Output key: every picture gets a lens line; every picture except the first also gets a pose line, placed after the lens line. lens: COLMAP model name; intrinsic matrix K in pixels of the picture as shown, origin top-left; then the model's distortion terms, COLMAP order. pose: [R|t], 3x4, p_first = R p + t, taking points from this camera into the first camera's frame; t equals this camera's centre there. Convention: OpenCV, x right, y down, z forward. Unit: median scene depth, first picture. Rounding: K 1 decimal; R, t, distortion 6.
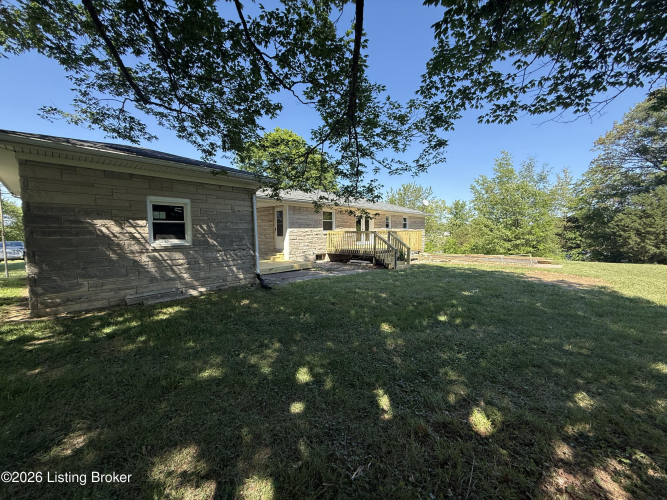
lens RADIAL K [[266.8, 0, 333.0], [0, 266.8, 252.9], [0, 0, 1]] dist [-0.000627, 0.000053]
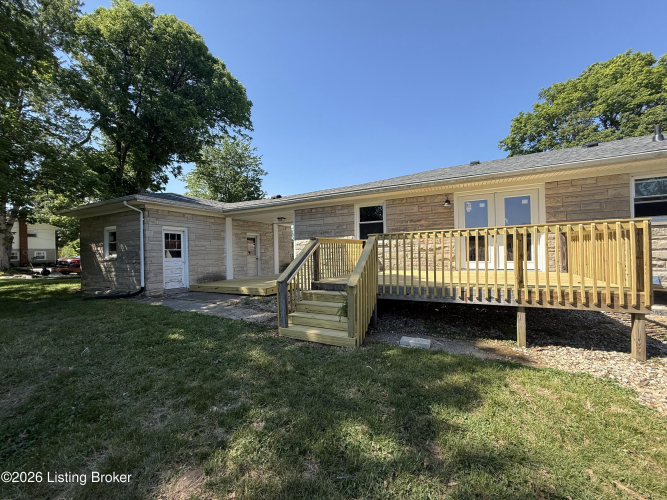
lens RADIAL K [[266.8, 0, 333.0], [0, 266.8, 252.9], [0, 0, 1]] dist [-0.000627, 0.000053]
pose [[0.255064, -0.000134, -0.966924, 0.502355], [-0.051892, 0.998557, -0.013827, -0.043905], [0.965531, 0.053702, 0.254689, 0.778808]]
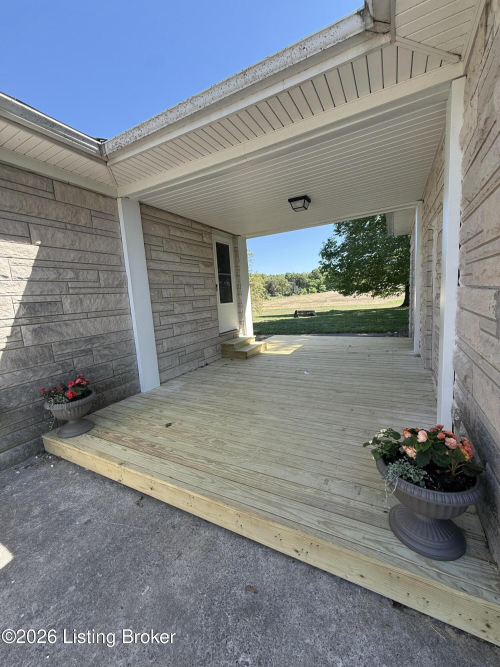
lens RADIAL K [[266.8, 0, 250.0], [0, 266.8, 333.5], [0, 0, 1]] dist [-0.000627, 0.000053]
pose [[-0.256894, -0.113539, 0.959747, -0.573922], [0.140899, 0.978064, 0.153420, -0.067395], [-0.956113, 0.174640, -0.235261, 0.967594]]
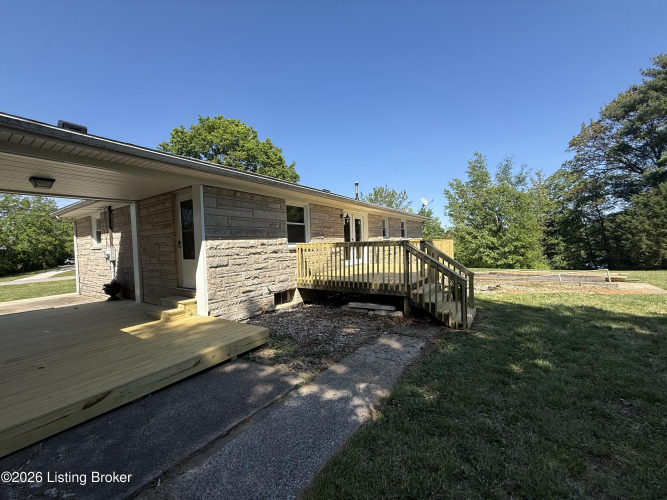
lens RADIAL K [[266.8, 0, 333.0], [0, 266.8, 252.9], [0, 0, 1]] dist [-0.000627, 0.000053]
pose [[0.987610, -0.036523, 0.152618, -0.029687], [0.043715, 0.998073, -0.044033, -0.038857], [-0.150716, 0.050159, 0.987304, 0.481133]]
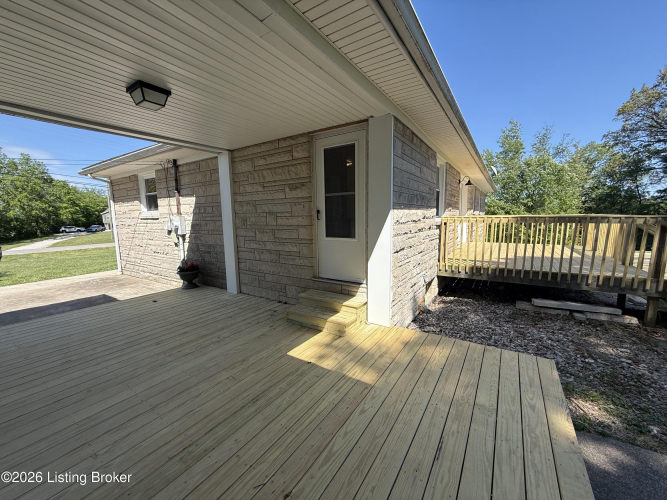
lens RADIAL K [[266.8, 0, 333.0], [0, 266.8, 252.9], [0, 0, 1]] dist [-0.000627, 0.000053]
pose [[0.985429, -0.034558, 0.166537, -0.228737], [0.025177, 0.997992, 0.058118, -0.056236], [-0.168211, -0.053079, 0.984321, 0.641497]]
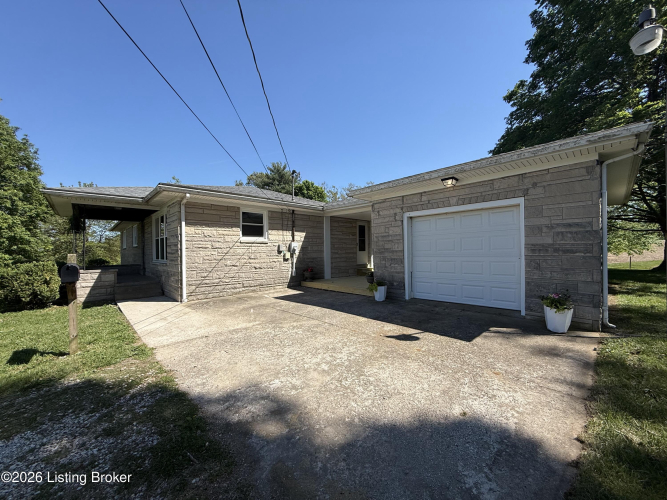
lens RADIAL K [[266.8, 0, 333.0], [0, 266.8, 252.9], [0, 0, 1]] dist [-0.000627, 0.000053]
pose [[0.060831, -0.003681, 0.998141, -1.060418], [0.088717, 0.996055, -0.001733, -0.057397], [-0.994198, 0.088658, 0.060917, 0.941442]]
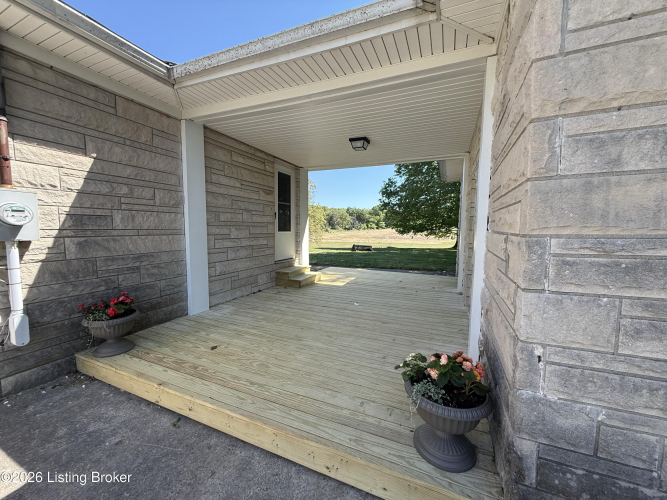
lens RADIAL K [[266.8, 0, 333.0], [0, 266.8, 252.9], [0, 0, 1]] dist [-0.000627, 0.000053]
pose [[-0.336677, -0.089509, 0.937356, -0.583462], [0.062063, 0.991198, 0.116942, -0.066270], [-0.939572, 0.097547, -0.328159, 0.965995]]
